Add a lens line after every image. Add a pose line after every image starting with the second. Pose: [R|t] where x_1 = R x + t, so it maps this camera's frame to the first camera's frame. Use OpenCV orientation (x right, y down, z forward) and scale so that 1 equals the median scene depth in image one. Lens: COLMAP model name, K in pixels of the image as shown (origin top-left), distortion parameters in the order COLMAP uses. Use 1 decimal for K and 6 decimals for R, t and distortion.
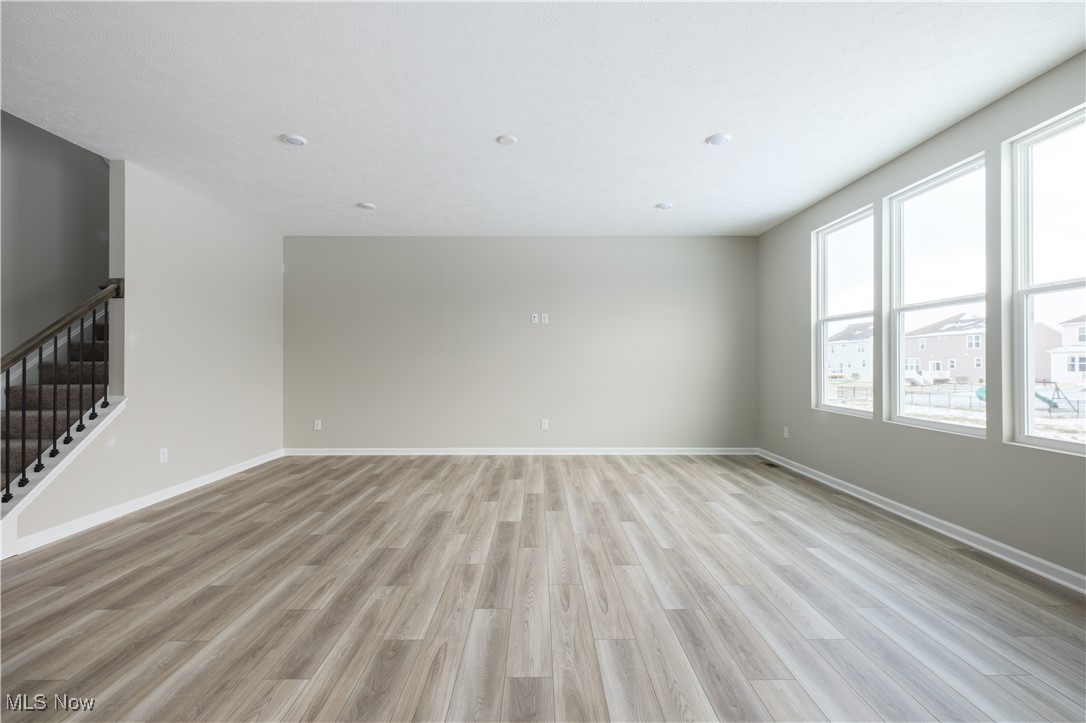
lens RADIAL K [[483.6, 0, 542.7], [0, 483.6, 348.8], [0, 0, 1]] dist [-0.000060, -0.000440]
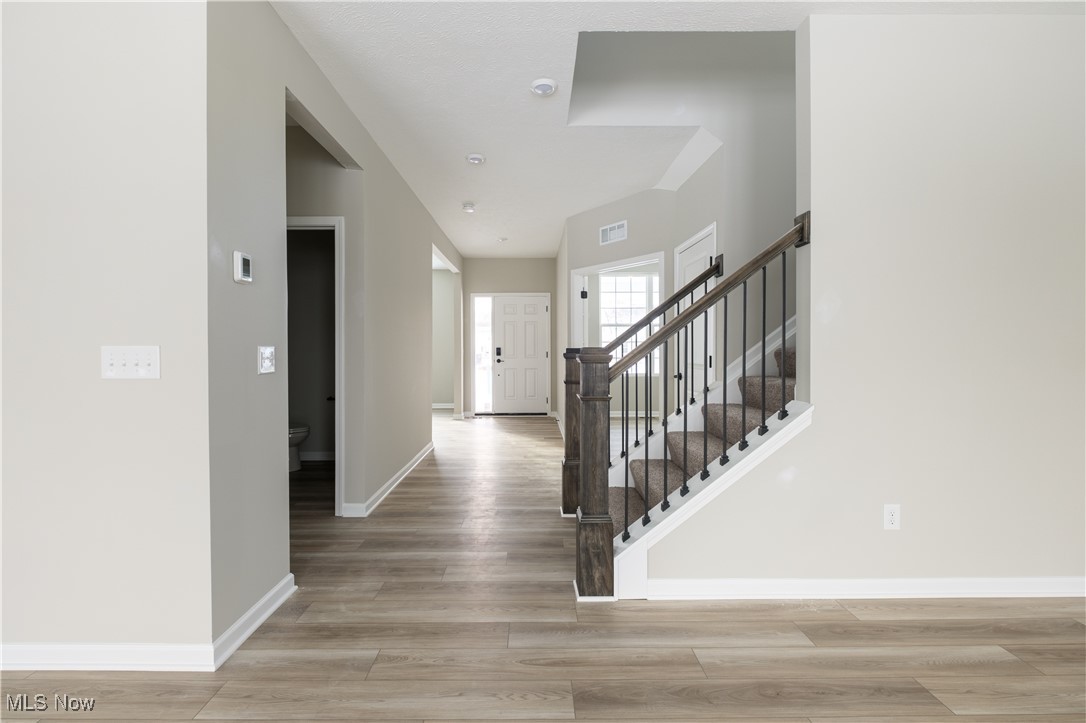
lens RADIAL K [[483.6, 0, 542.7], [0, 483.6, 348.8], [0, 0, 1]] dist [-0.000060, -0.000440]
pose [[0.008890, 0.008554, -0.999924, -0.258999], [0.024223, 0.999668, 0.008767, 0.015180], [0.999667, -0.024300, 0.008680, 0.658001]]
